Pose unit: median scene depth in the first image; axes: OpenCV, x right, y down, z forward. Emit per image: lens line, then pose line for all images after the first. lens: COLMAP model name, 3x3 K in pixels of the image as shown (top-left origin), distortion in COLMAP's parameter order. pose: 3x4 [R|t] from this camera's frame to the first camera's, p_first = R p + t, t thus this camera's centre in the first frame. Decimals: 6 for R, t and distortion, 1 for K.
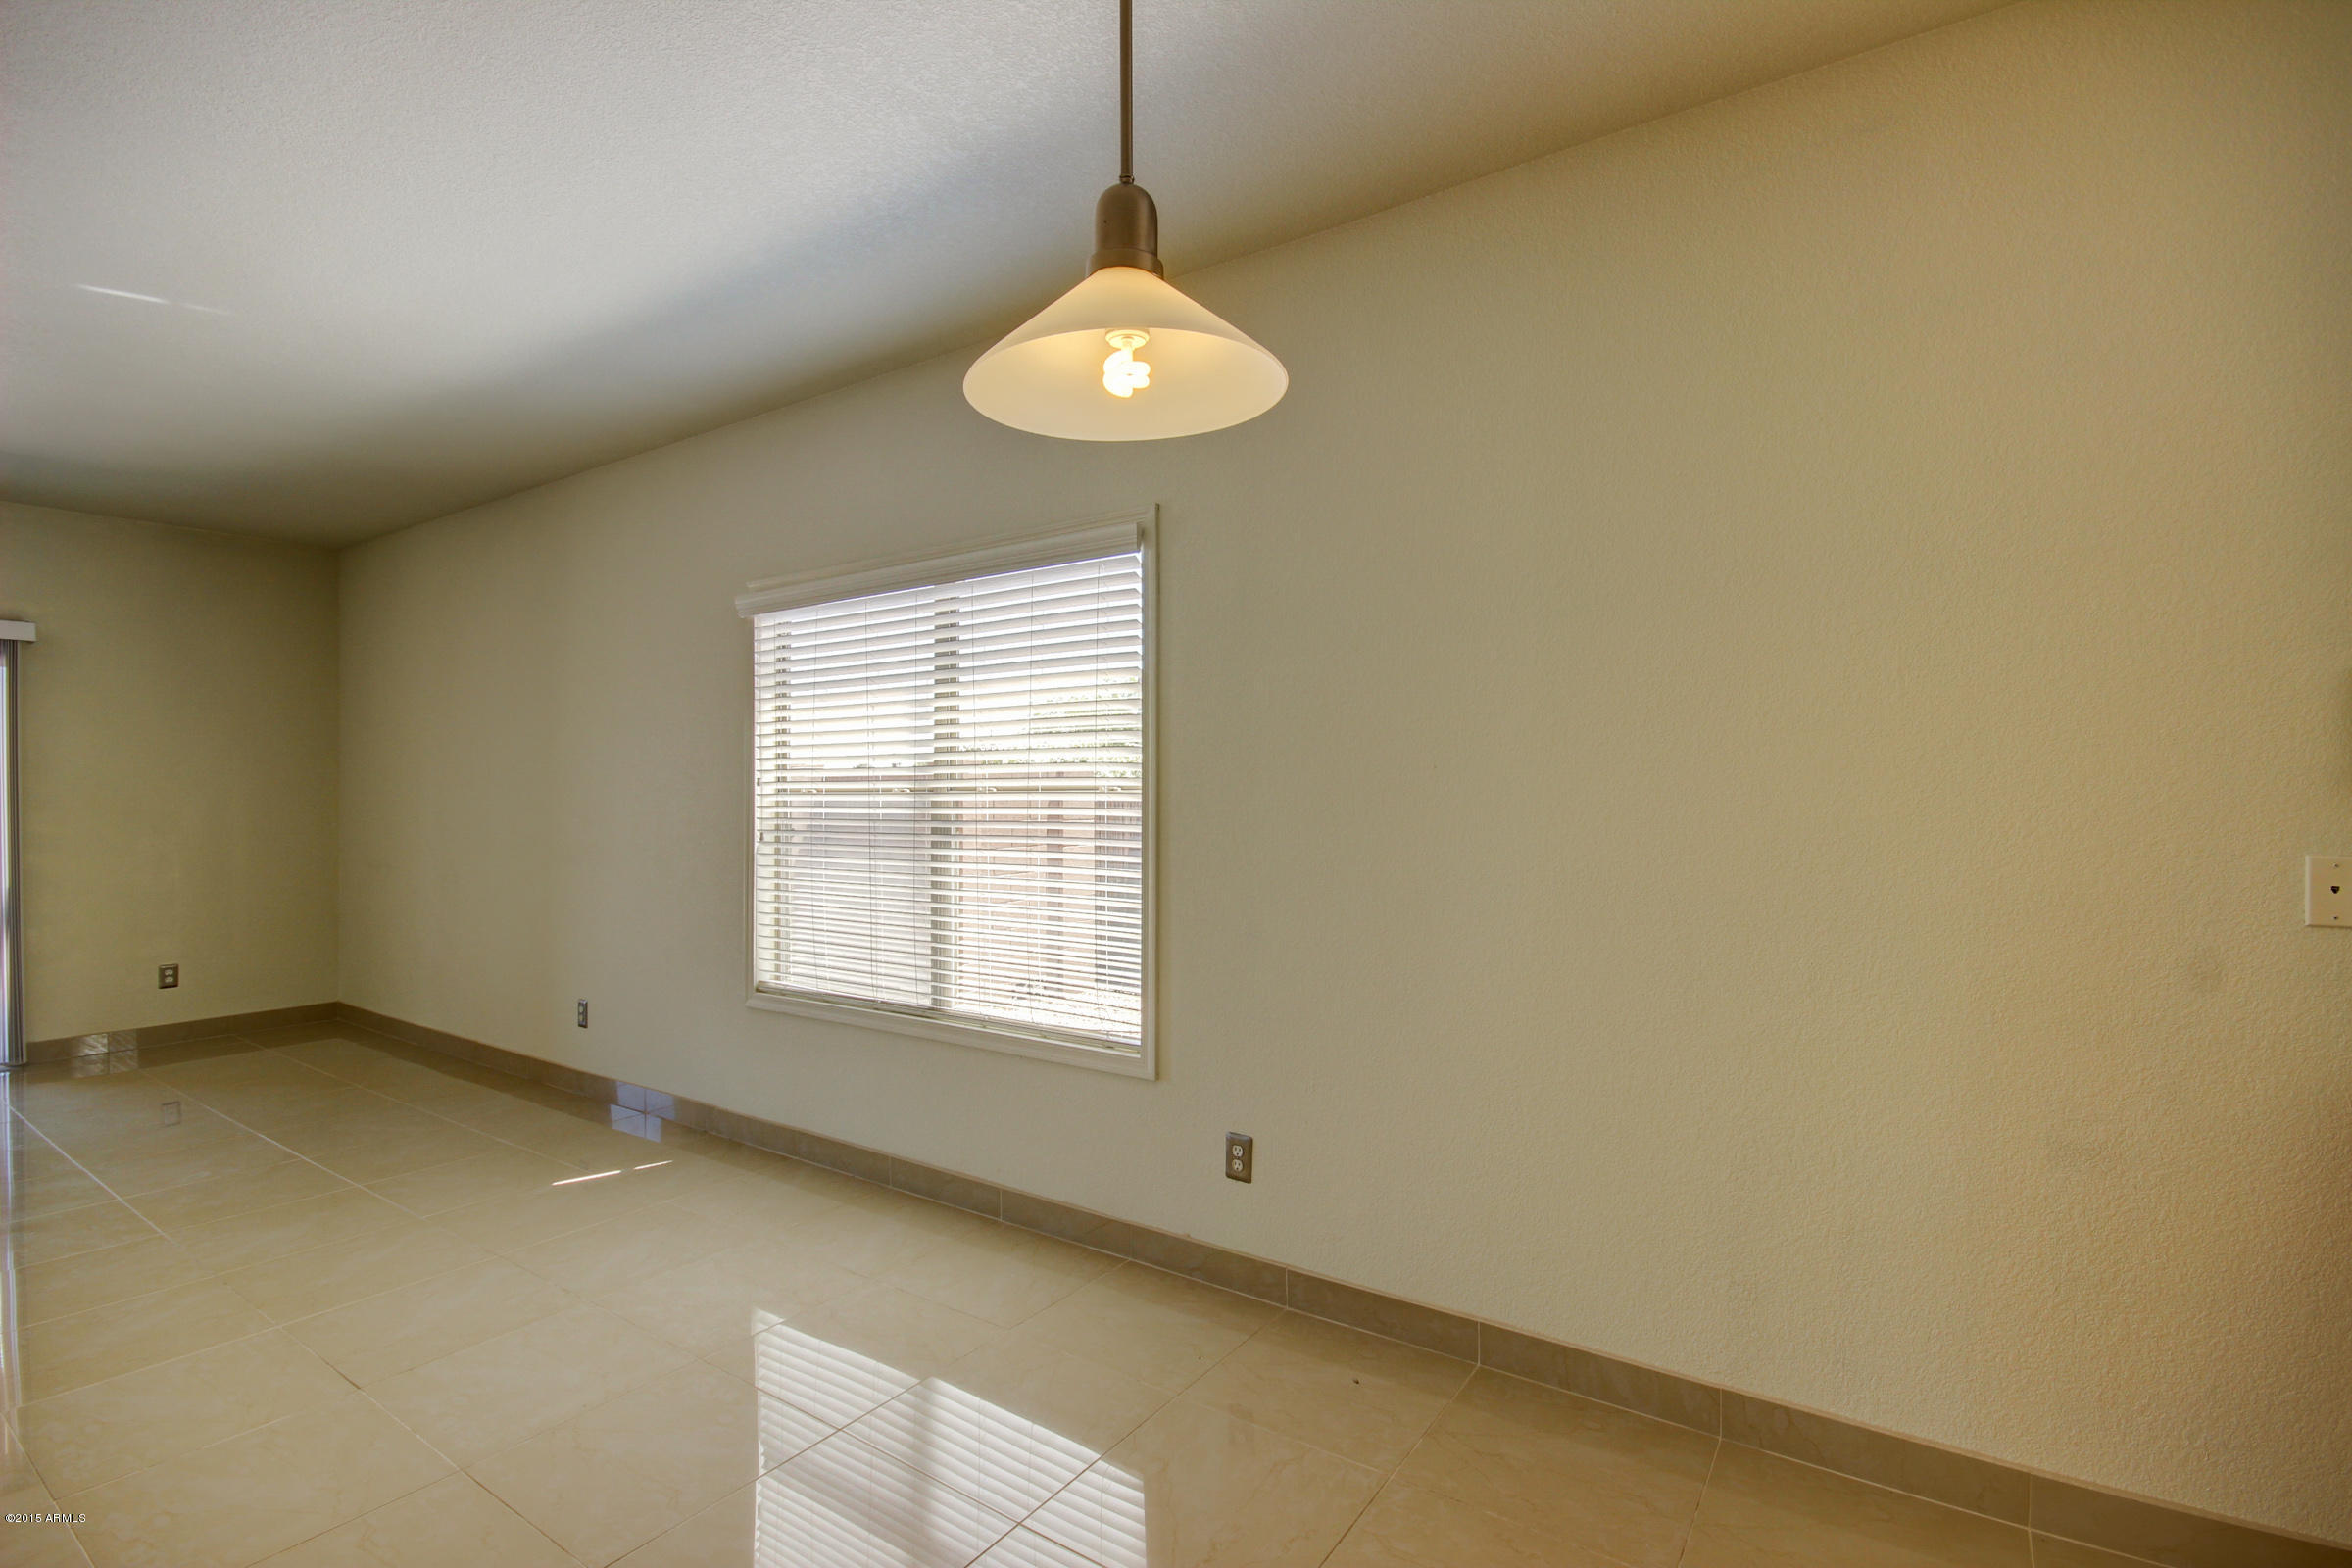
lens RADIAL K [[1085.1, 0, 1172.2], [0, 1085.1, 790.3], [0, 0, 1]] dist [-0.000652, 0.000044]
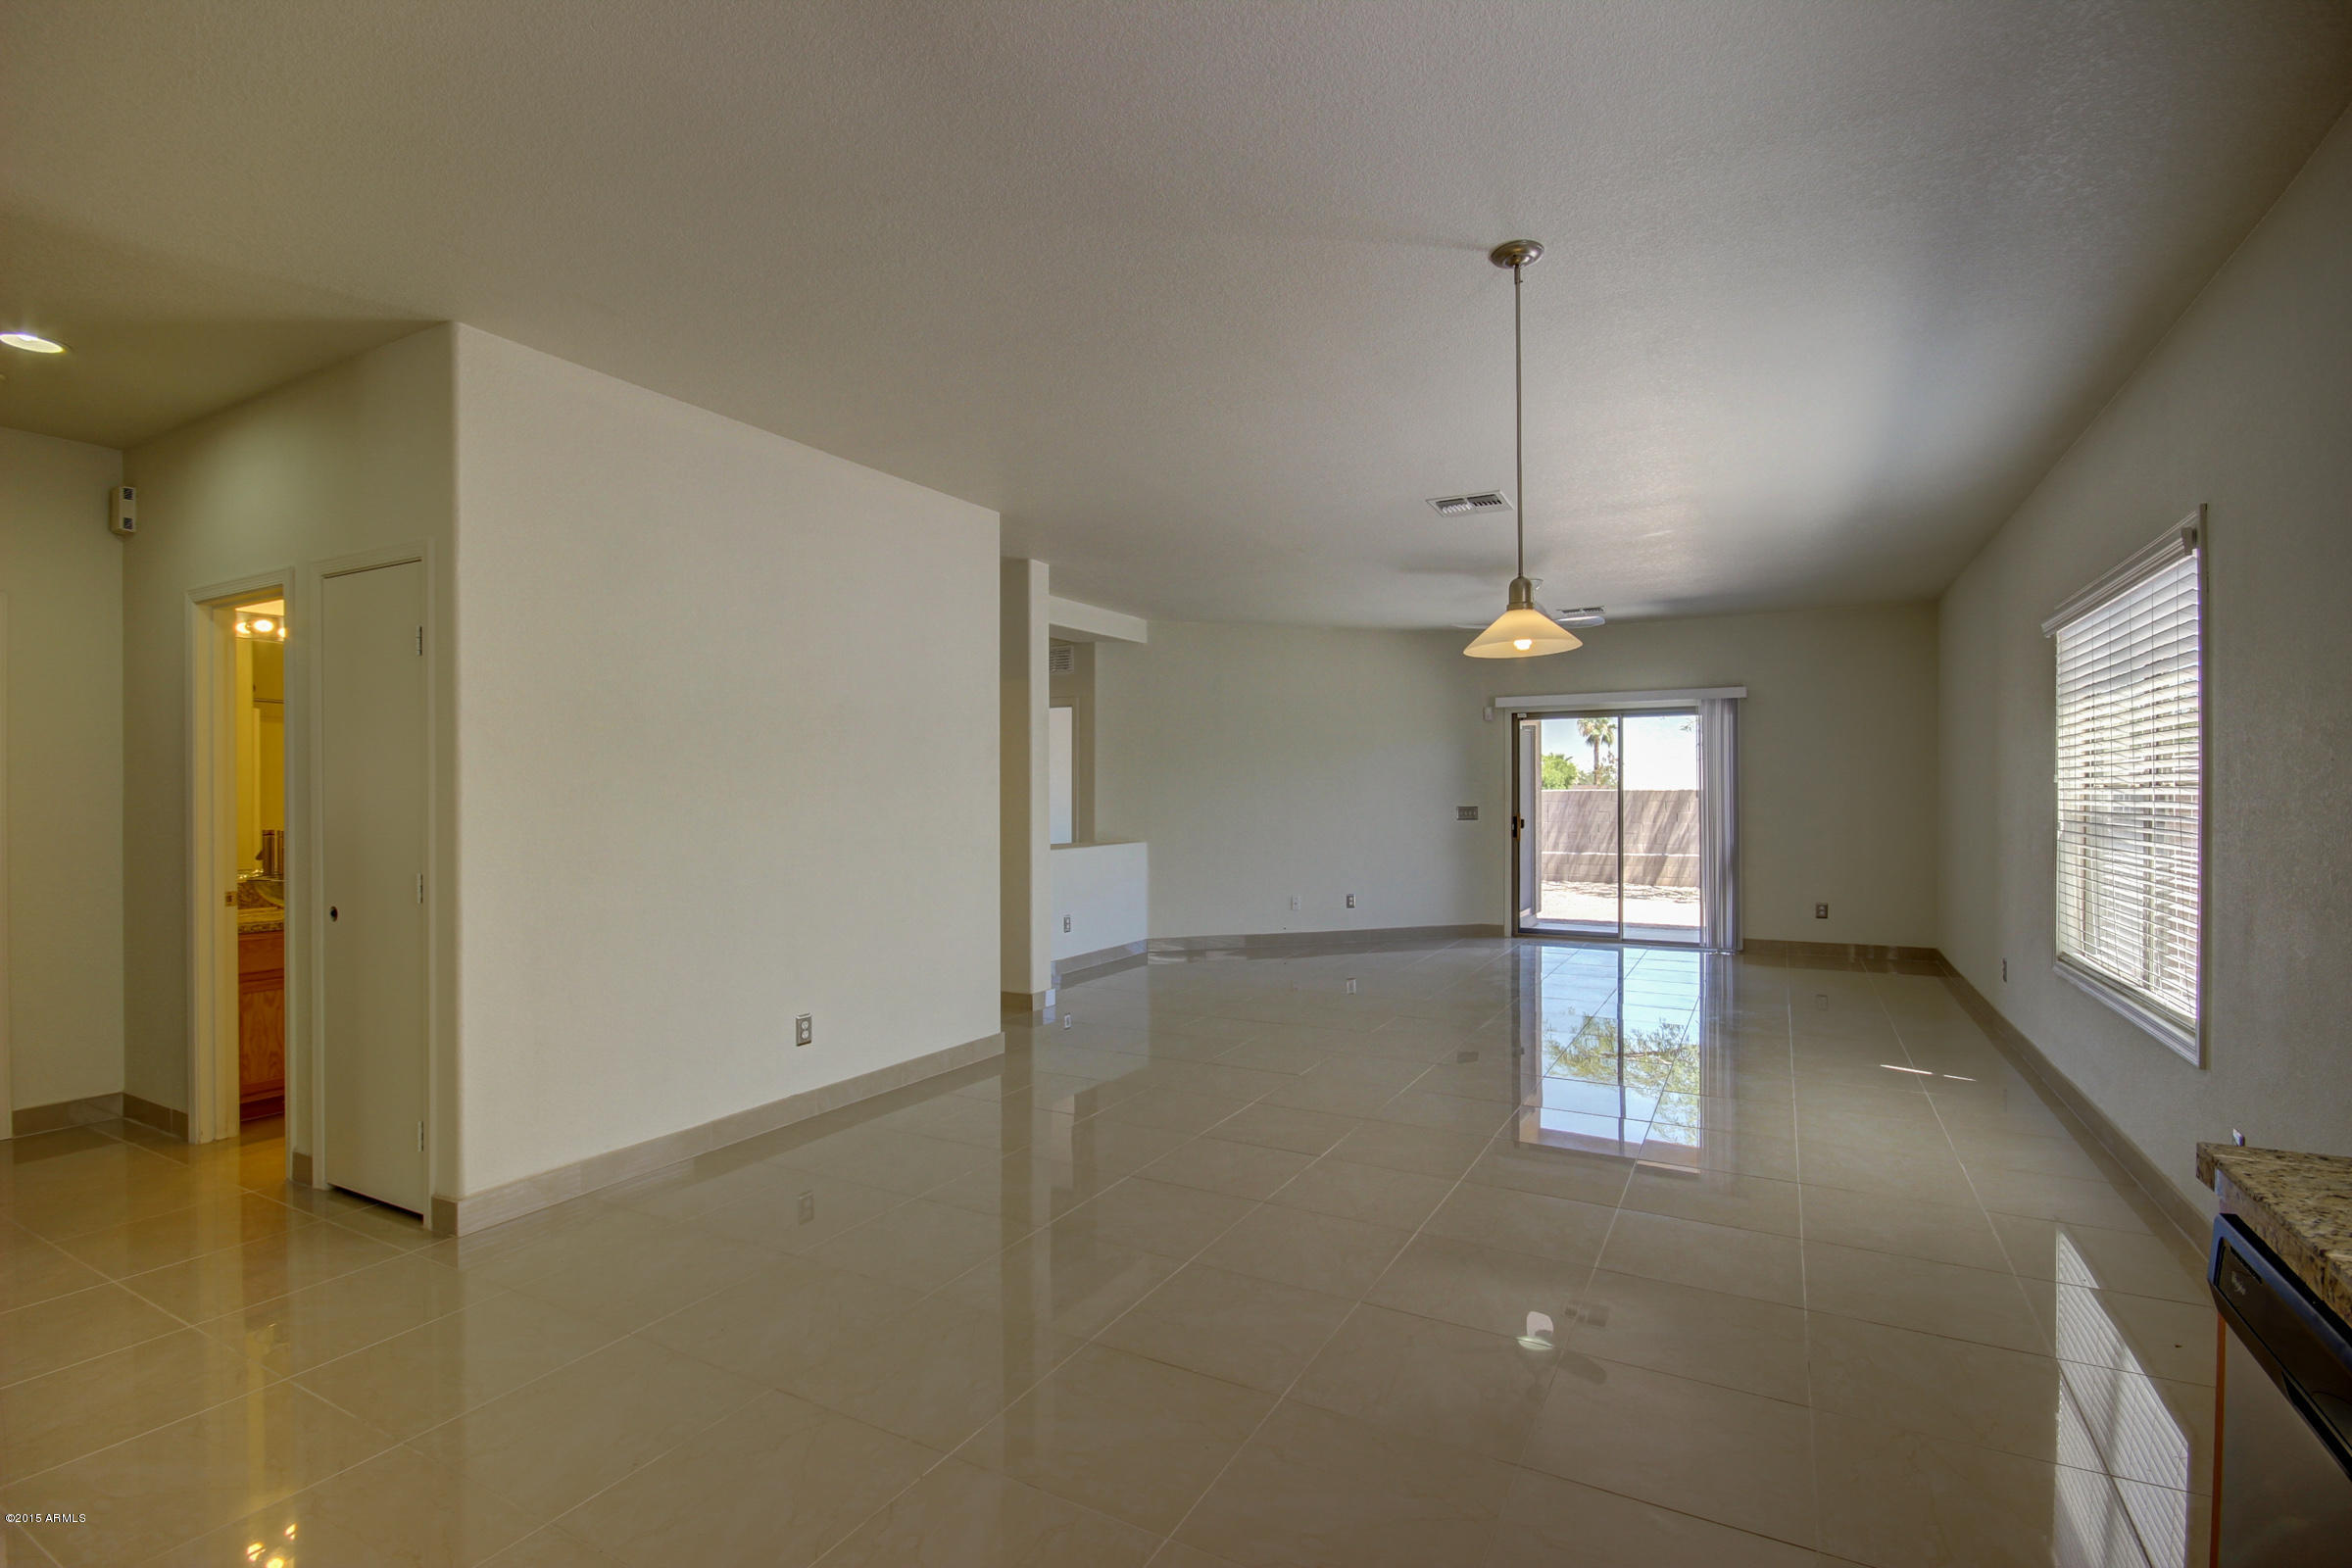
lens RADIAL K [[1085.1, 0, 1172.2], [0, 1085.1, 790.3], [0, 0, 1]] dist [-0.000652, 0.000044]
pose [[0.100796, 0.000101, -0.994907, 0.703446], [0.006769, 0.999977, 0.000787, -0.002458], [0.994884, -0.006814, 0.100793, -0.053594]]
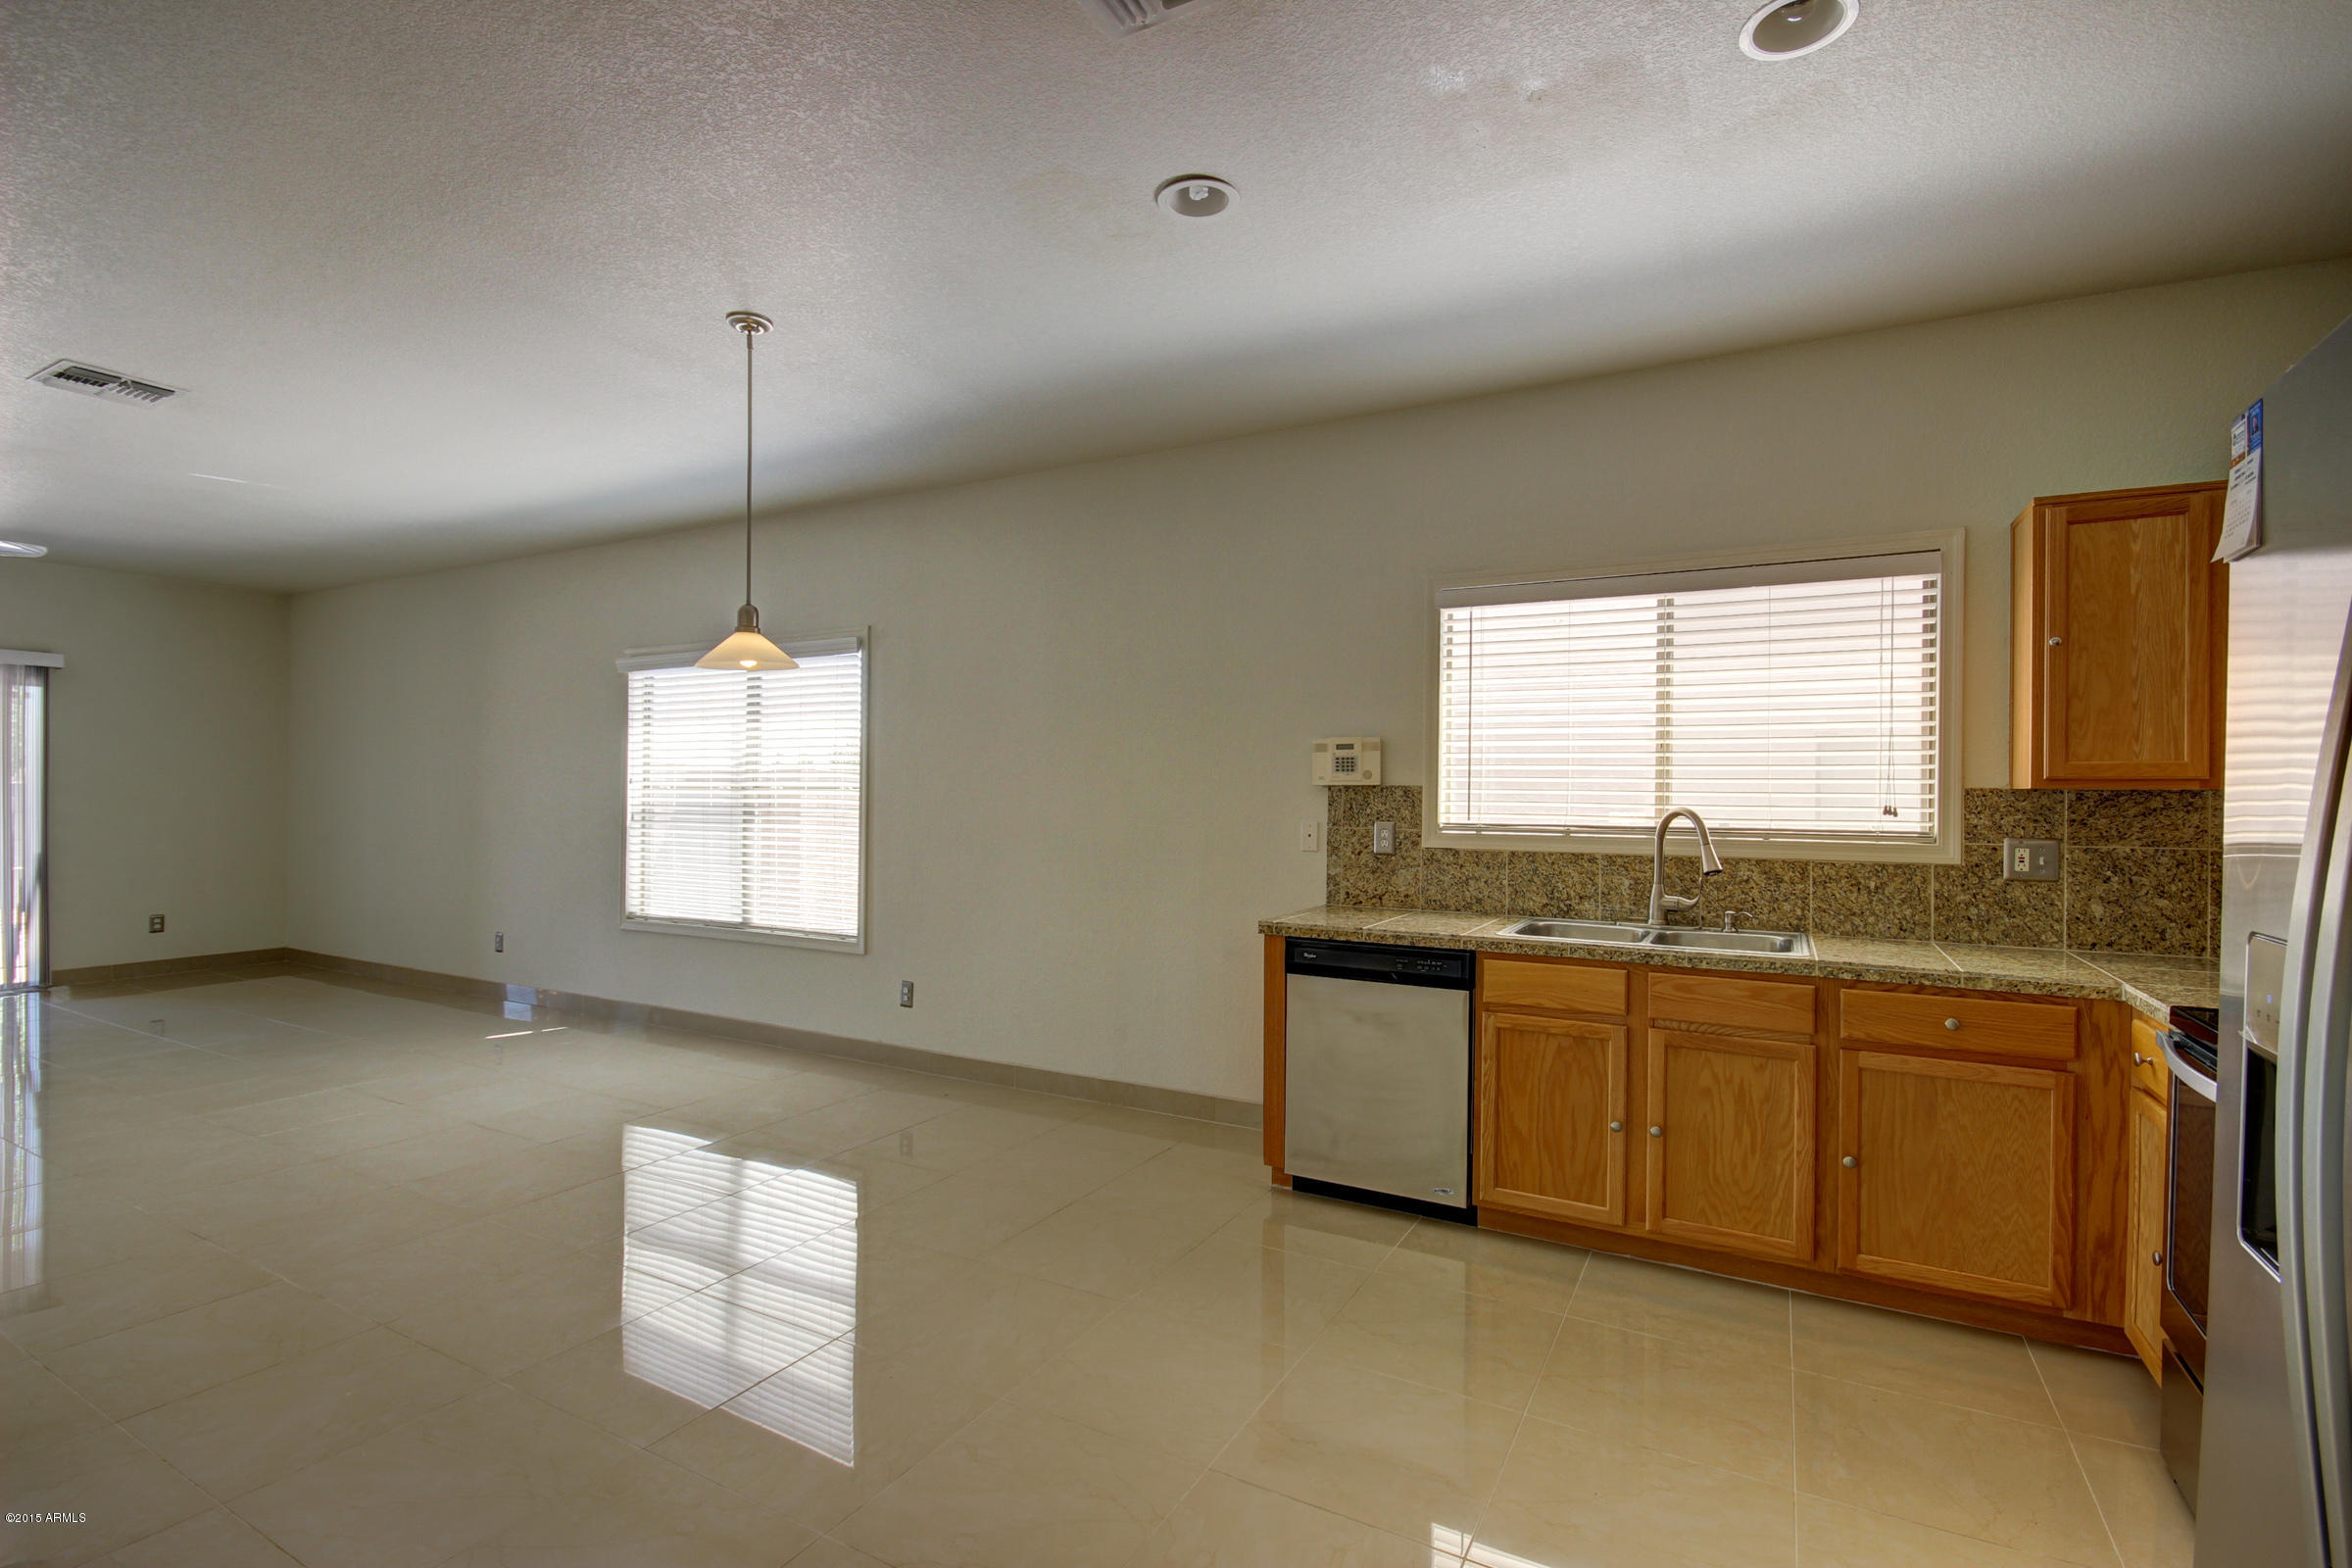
lens RADIAL K [[1098.3, 0, 1180.1], [0, 1098.3, 793.7], [0, 0, 1]] dist [-0.008061, 0.000049]
pose [[0.994967, 0.010737, 0.099629, 0.242851], [-0.011179, 0.999930, 0.003878, -0.004019], [-0.099581, -0.004972, 0.995017, -0.633129]]
